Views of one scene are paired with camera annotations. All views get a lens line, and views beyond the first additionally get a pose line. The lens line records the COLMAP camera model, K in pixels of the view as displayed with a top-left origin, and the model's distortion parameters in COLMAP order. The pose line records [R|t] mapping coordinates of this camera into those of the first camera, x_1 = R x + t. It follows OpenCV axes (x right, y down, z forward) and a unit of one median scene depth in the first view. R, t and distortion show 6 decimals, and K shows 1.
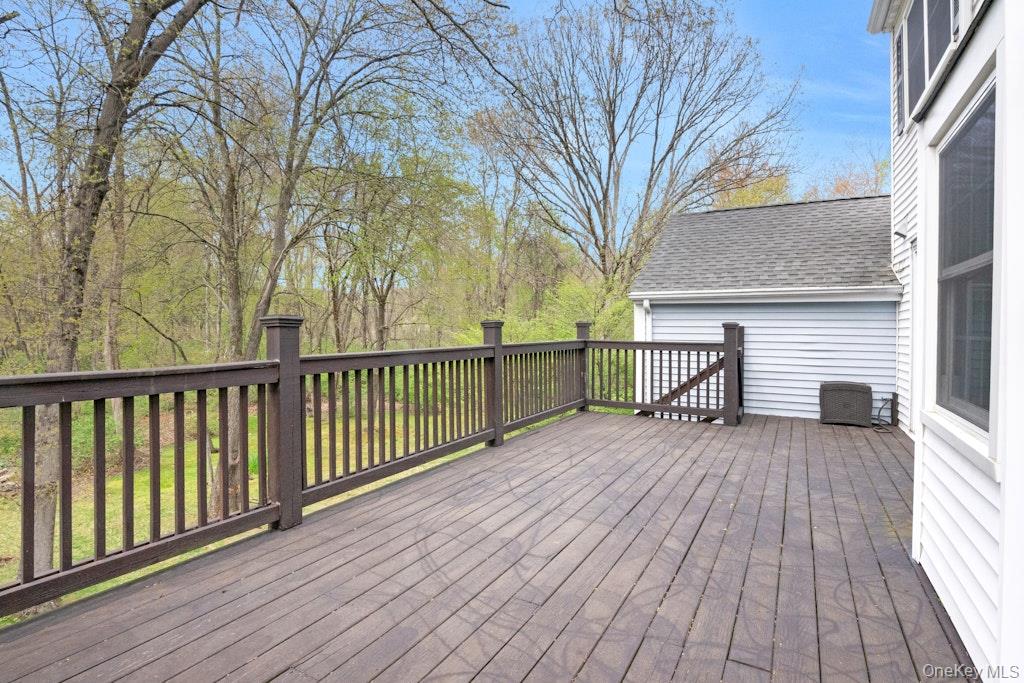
lens RADIAL K [[526.2, 0, 512.0], [0, 526.2, 341.5], [0, 0, 1]] dist [-0.004405, -0.001517]
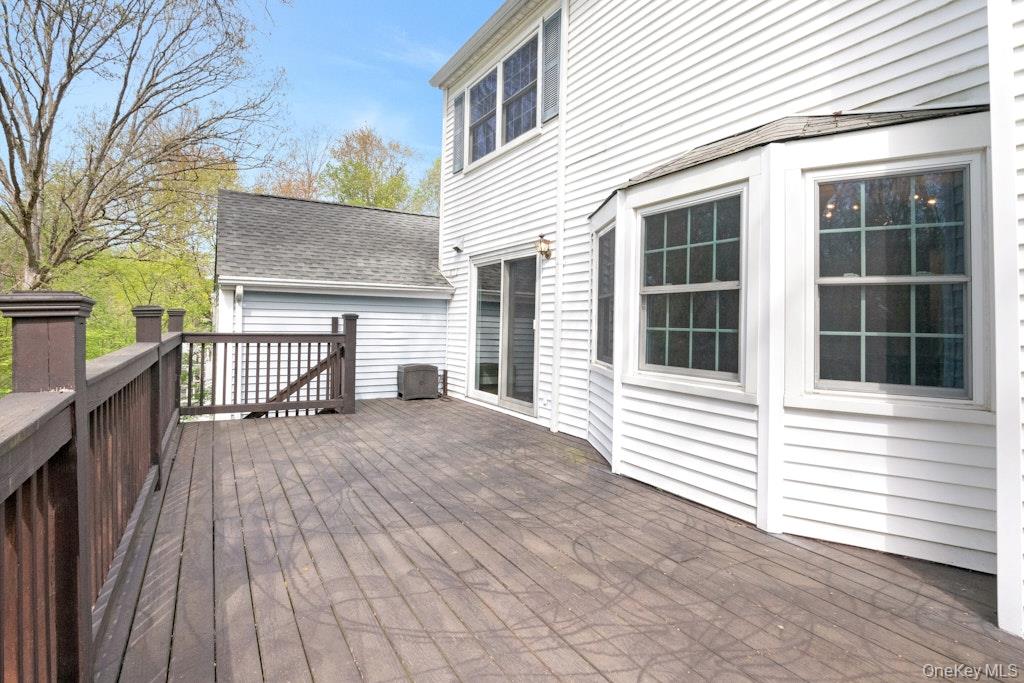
lens RADIAL K [[517.9, 0, 512.7], [0, 517.9, 316.2], [0, 0, 1]] dist [-0.005405, -0.000624]
pose [[0.513449, 0.012228, 0.858033, -0.297515], [0.010853, 0.999726, -0.020742, -0.006622], [-0.858052, 0.019962, 0.513175, 0.199156]]
